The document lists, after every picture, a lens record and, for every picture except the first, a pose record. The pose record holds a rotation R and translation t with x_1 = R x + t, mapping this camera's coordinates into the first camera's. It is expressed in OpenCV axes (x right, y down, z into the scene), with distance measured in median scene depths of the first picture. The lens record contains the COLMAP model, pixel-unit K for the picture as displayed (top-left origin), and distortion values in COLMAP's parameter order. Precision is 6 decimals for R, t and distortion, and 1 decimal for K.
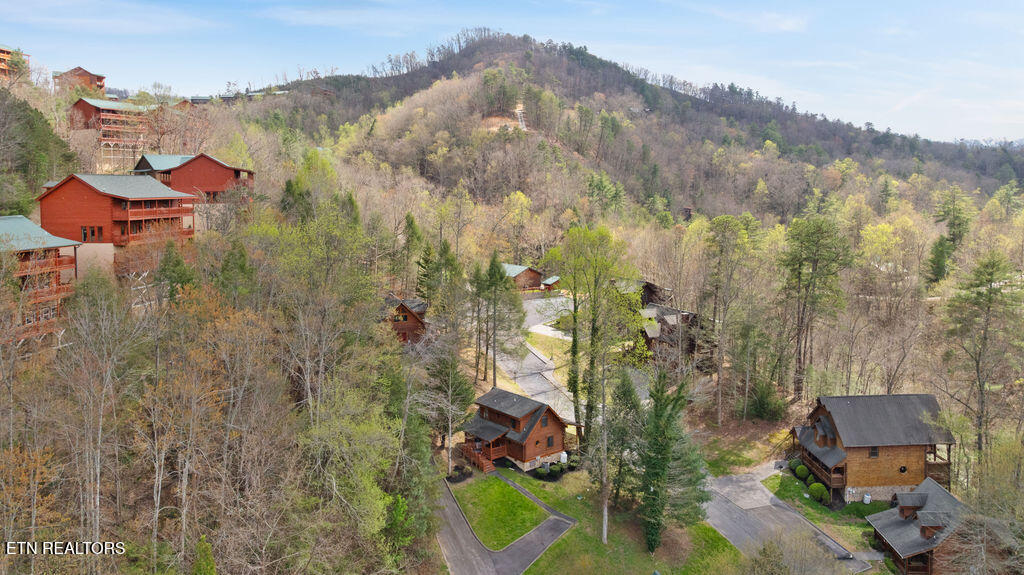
lens RADIAL K [[667.7, 0, 512.0], [0, 667.7, 287.5], [0, 0, 1]] dist [0.001626, 0.001901]
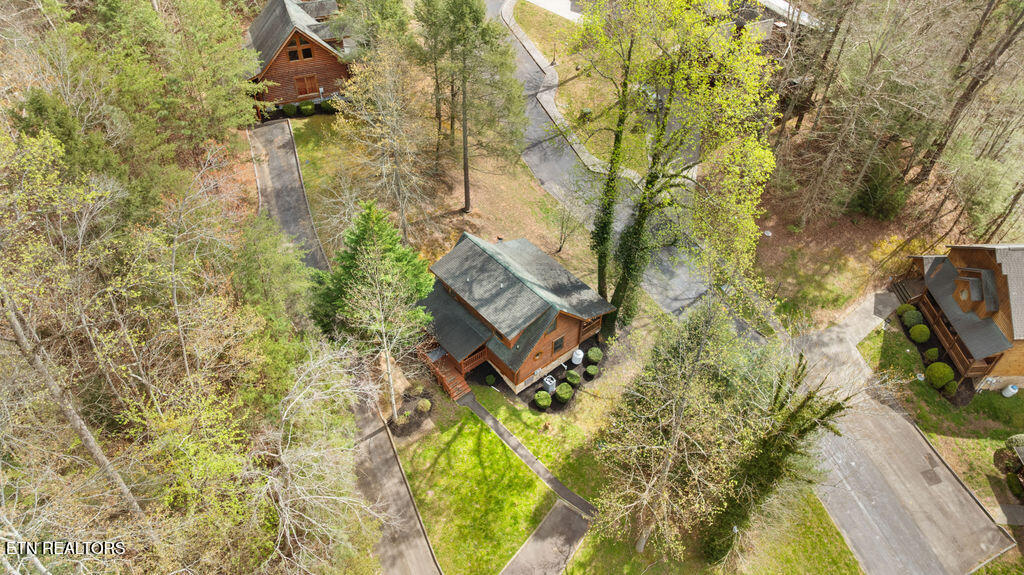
lens RADIAL K [[667.7, 0, 512.0], [0, 667.7, 287.5], [0, 0, 1]] dist [0.001626, 0.001901]
pose [[0.999543, -0.002308, 0.030145, -0.003325], [-0.016042, 0.804659, 0.593520, -0.163770], [-0.025626, -0.593733, 0.804254, 0.494199]]
